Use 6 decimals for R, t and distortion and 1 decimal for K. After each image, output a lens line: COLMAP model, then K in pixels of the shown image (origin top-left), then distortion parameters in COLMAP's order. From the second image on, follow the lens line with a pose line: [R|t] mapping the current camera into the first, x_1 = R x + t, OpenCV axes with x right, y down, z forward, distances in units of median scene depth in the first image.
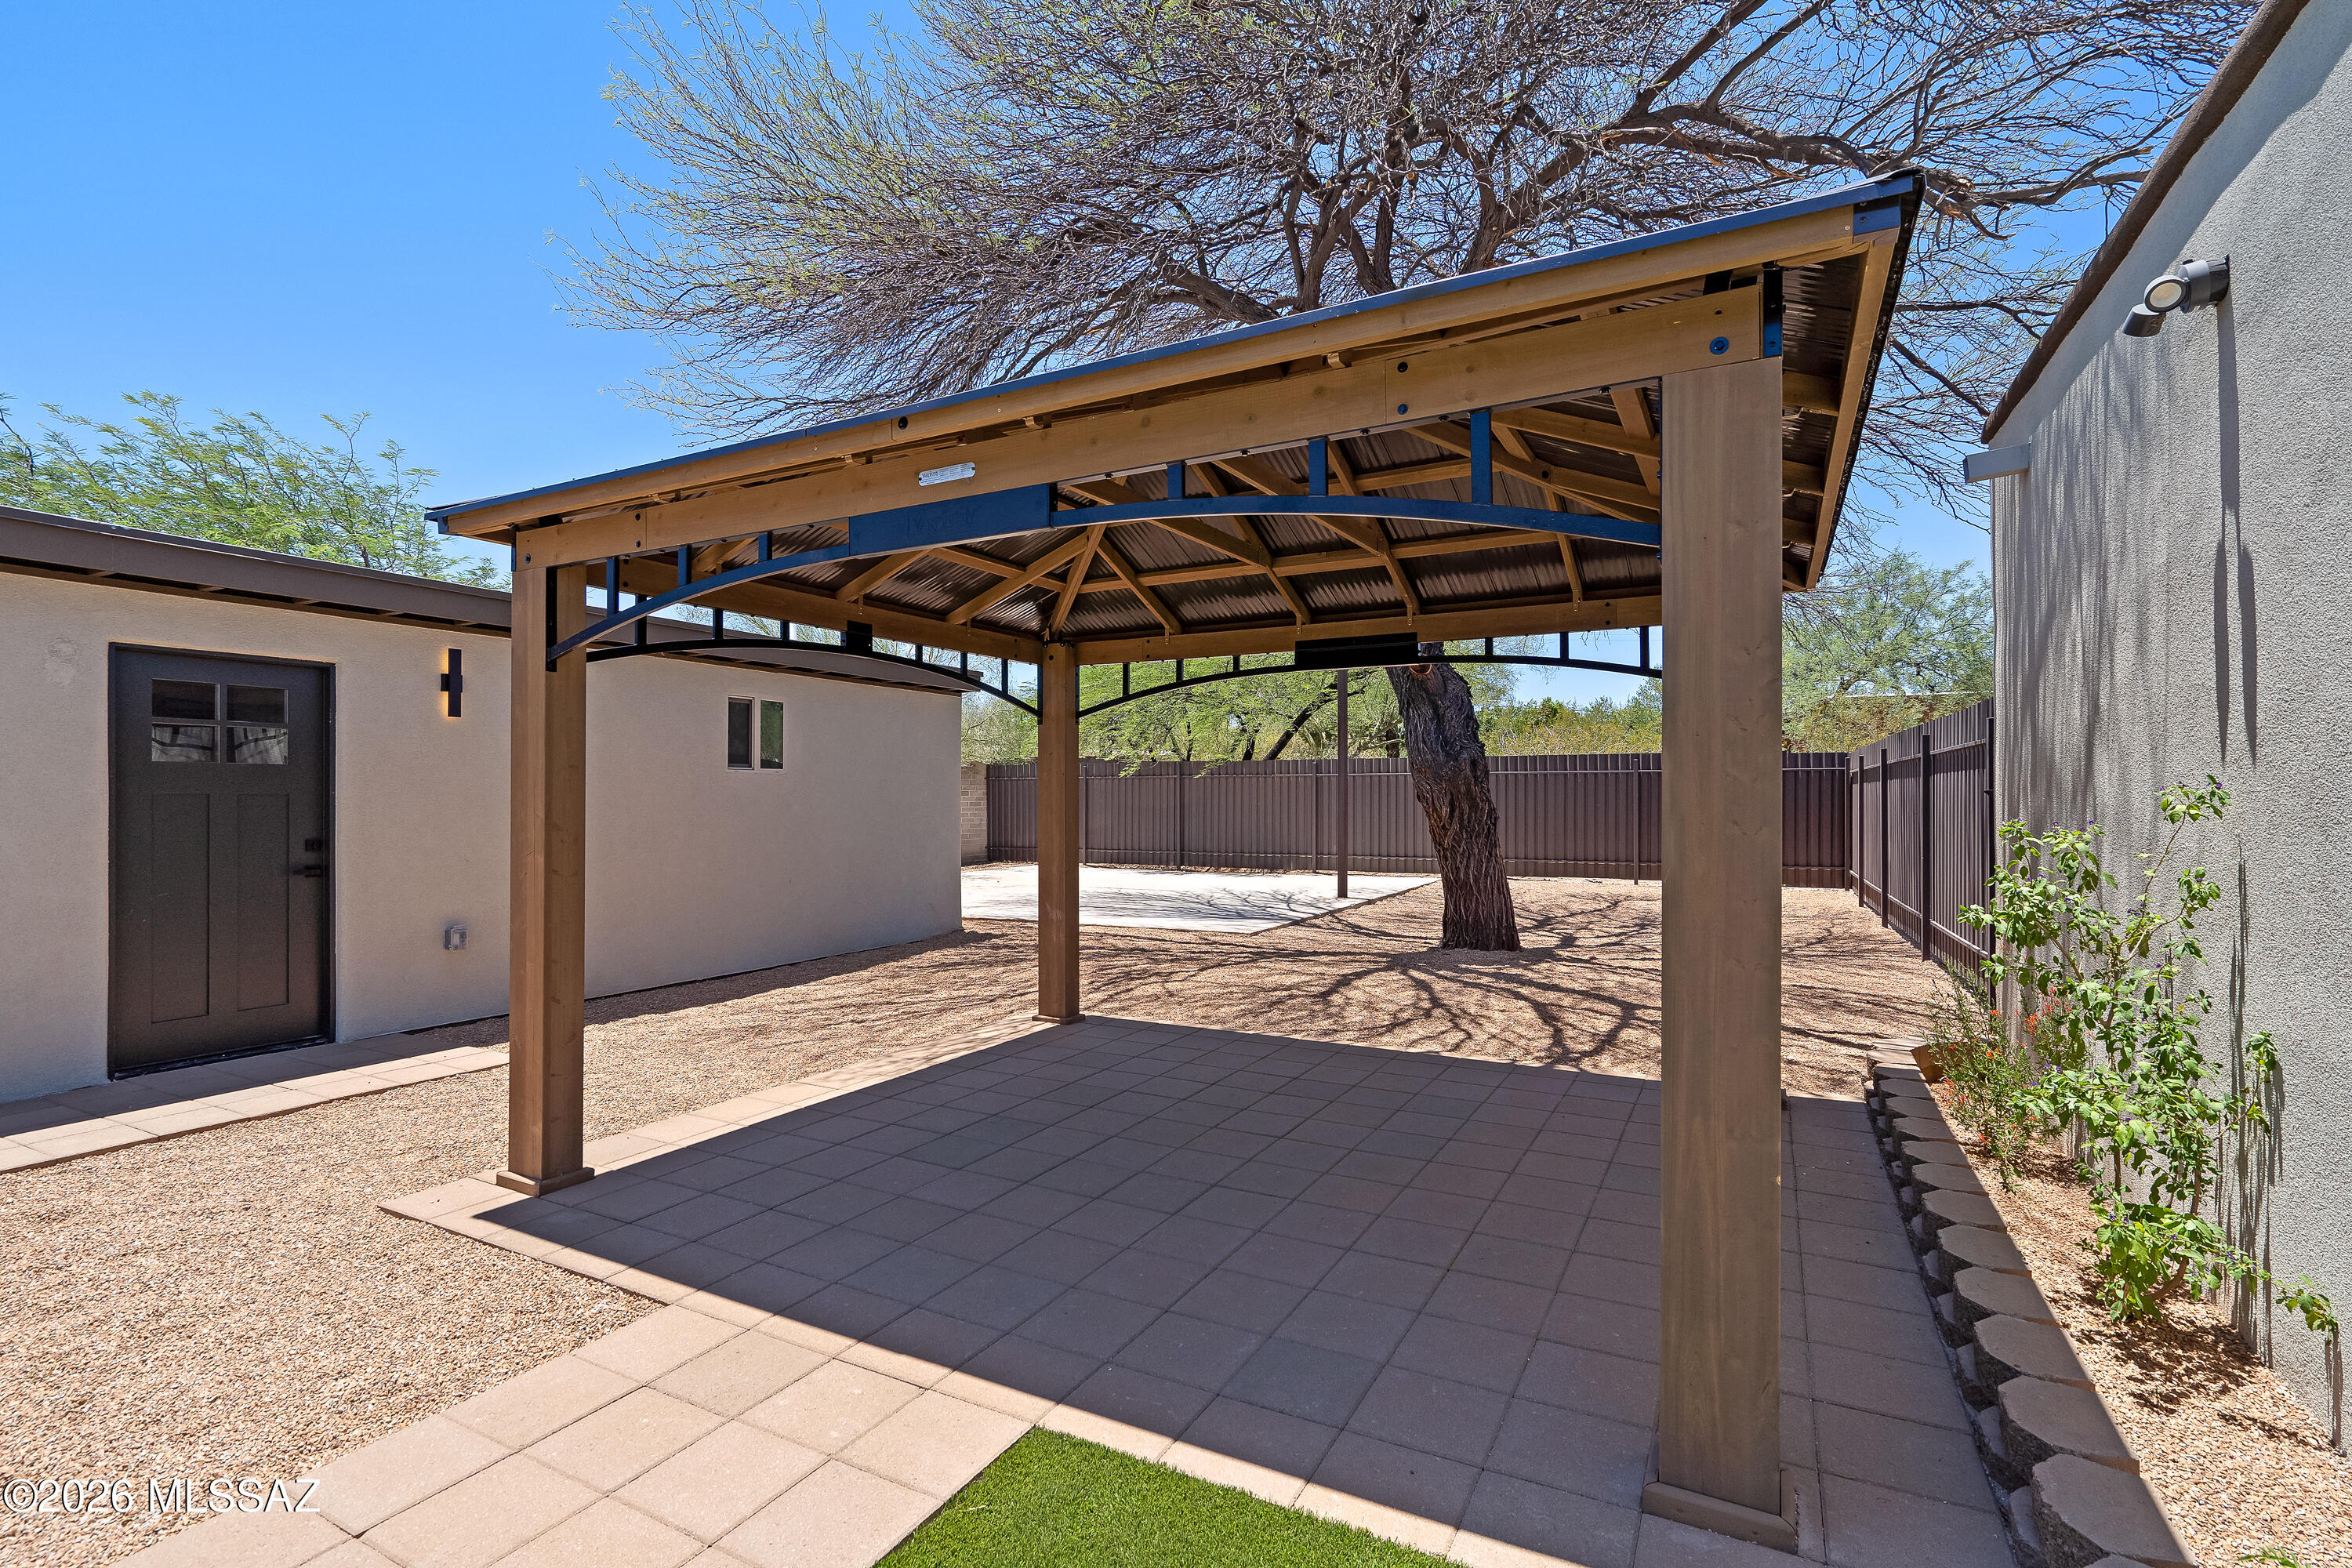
lens RADIAL K [[1094.7, 0, 1180.4], [0, 1094.7, 792.6], [0, 0, 1]] dist [0.001078, 0.000103]
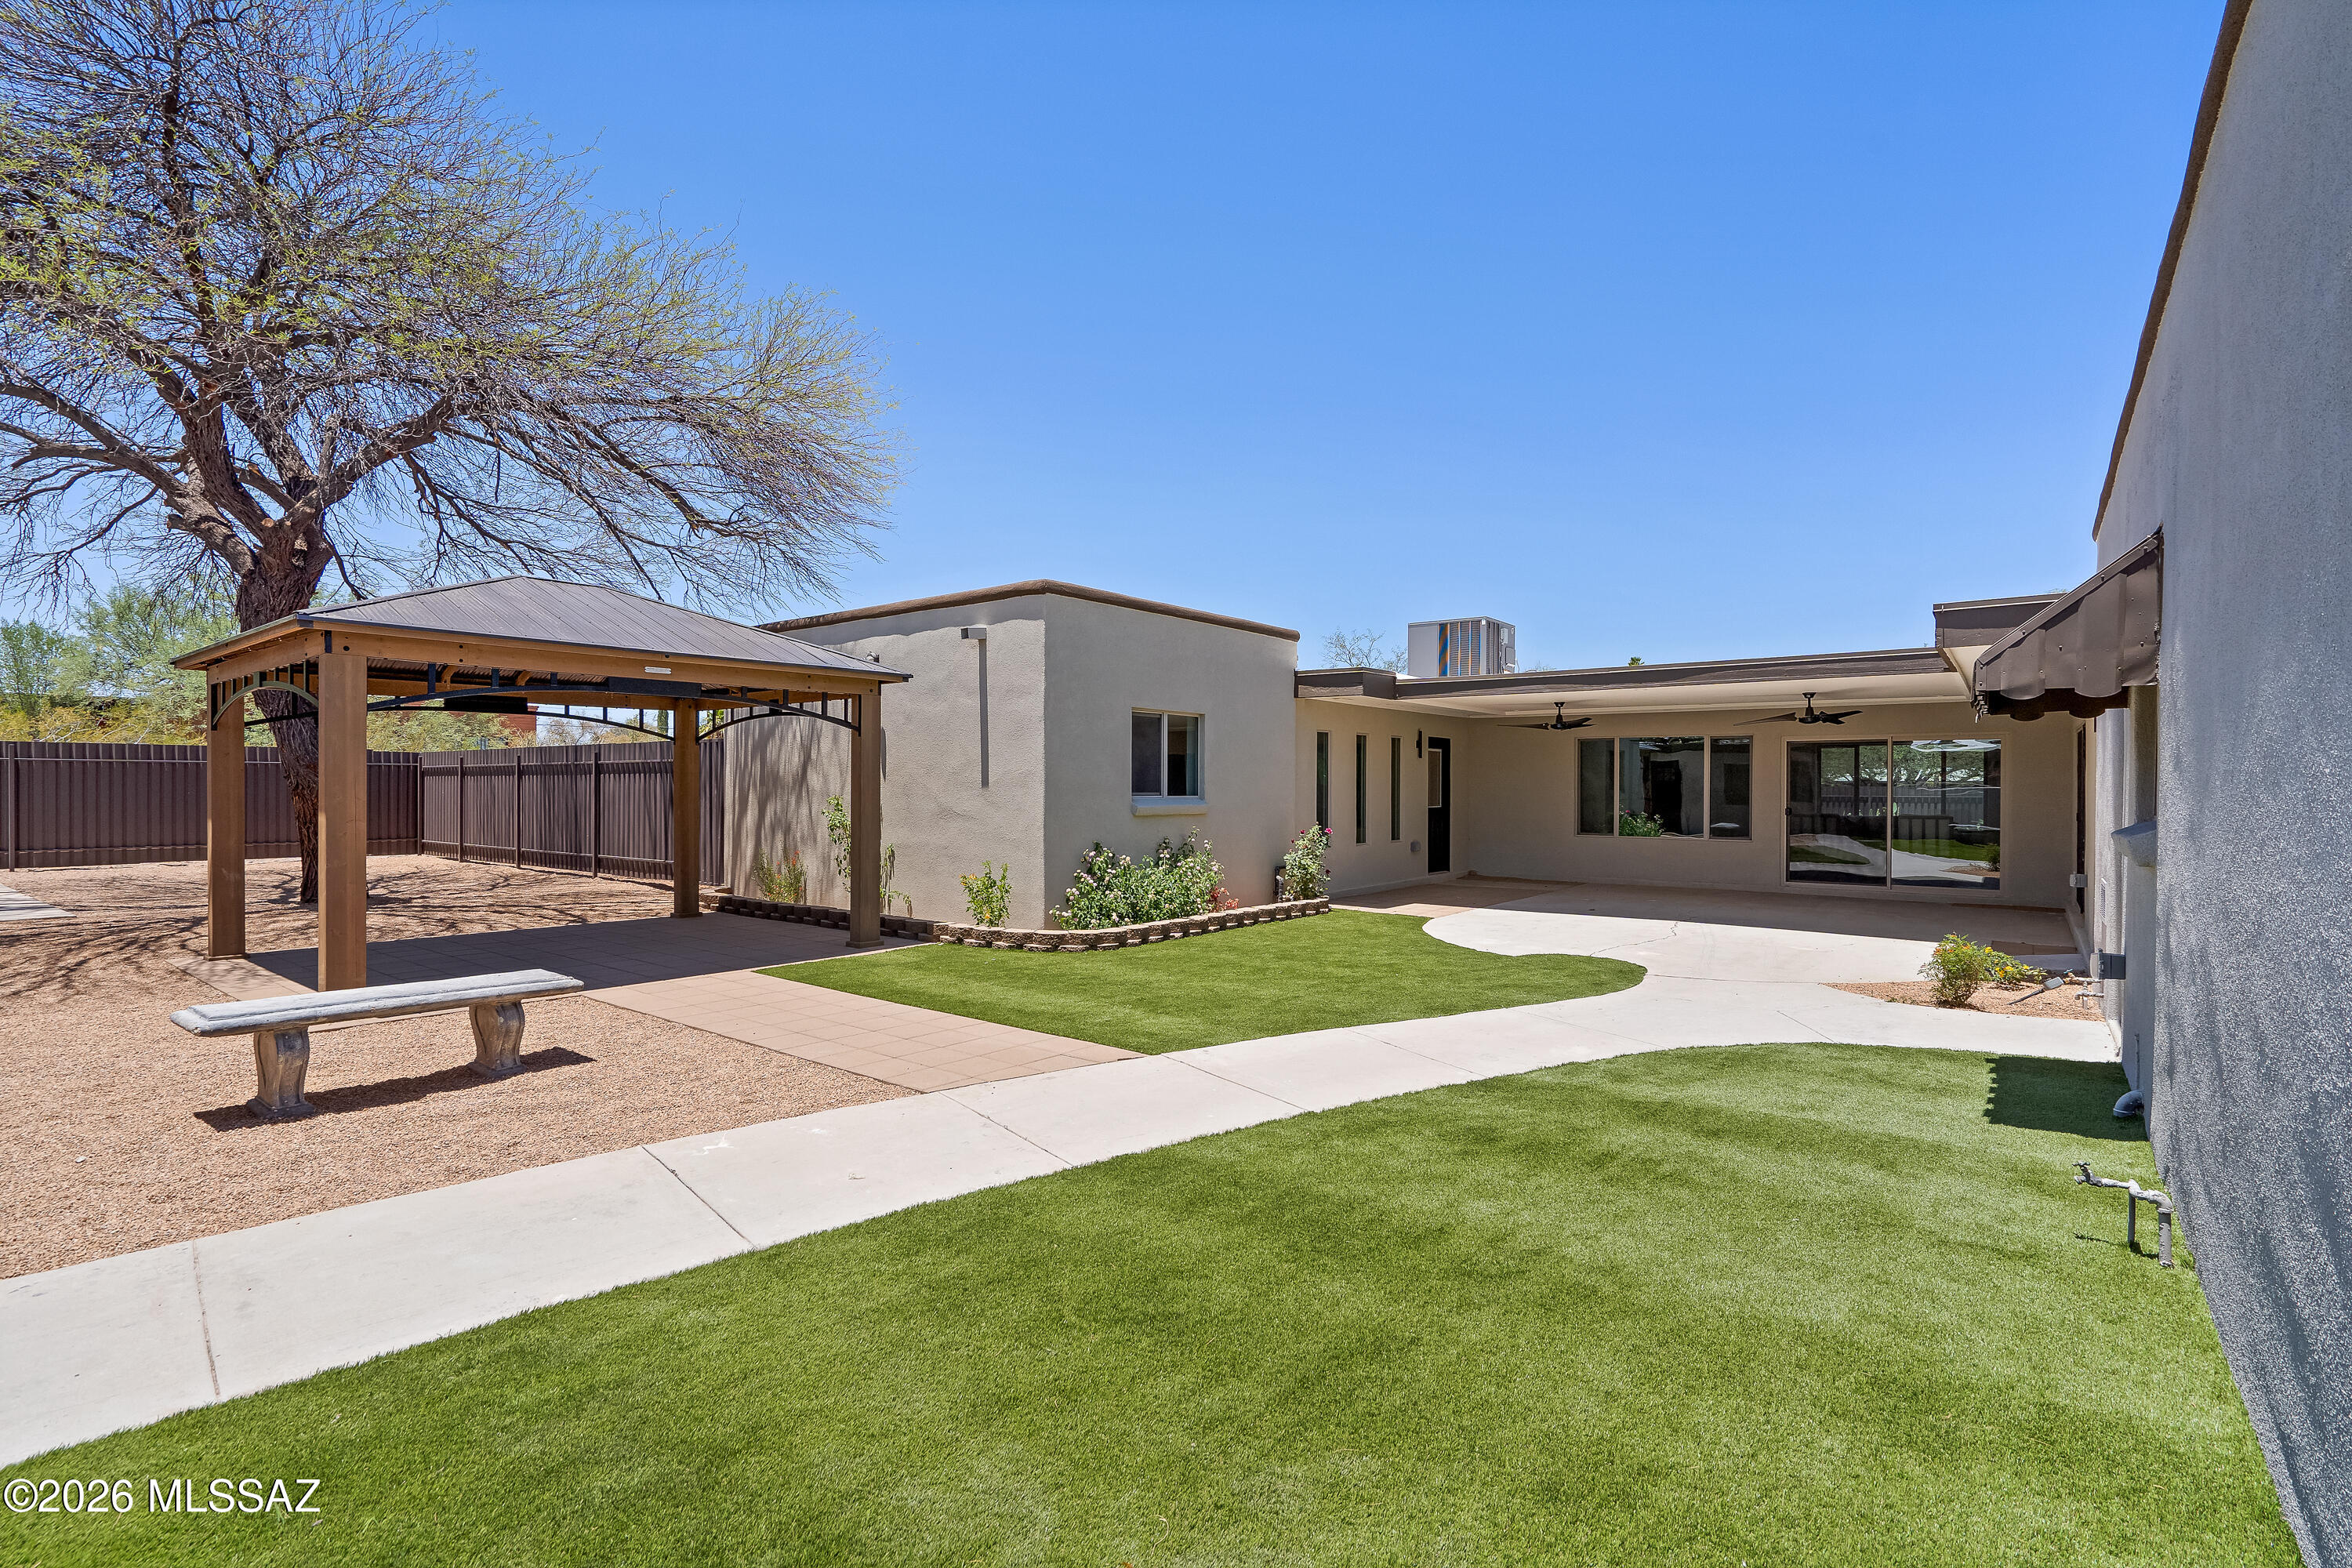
lens RADIAL K [[1094.7, 0, 1176.3], [0, 1094.7, 786.5], [0, 0, 1]] dist [0.001078, 0.000103]
pose [[0.174074, -0.000086, 0.984733, -0.758057], [-0.007491, 0.999971, 0.001412, -0.005437], [-0.984704, -0.007622, 0.174068, -0.206978]]
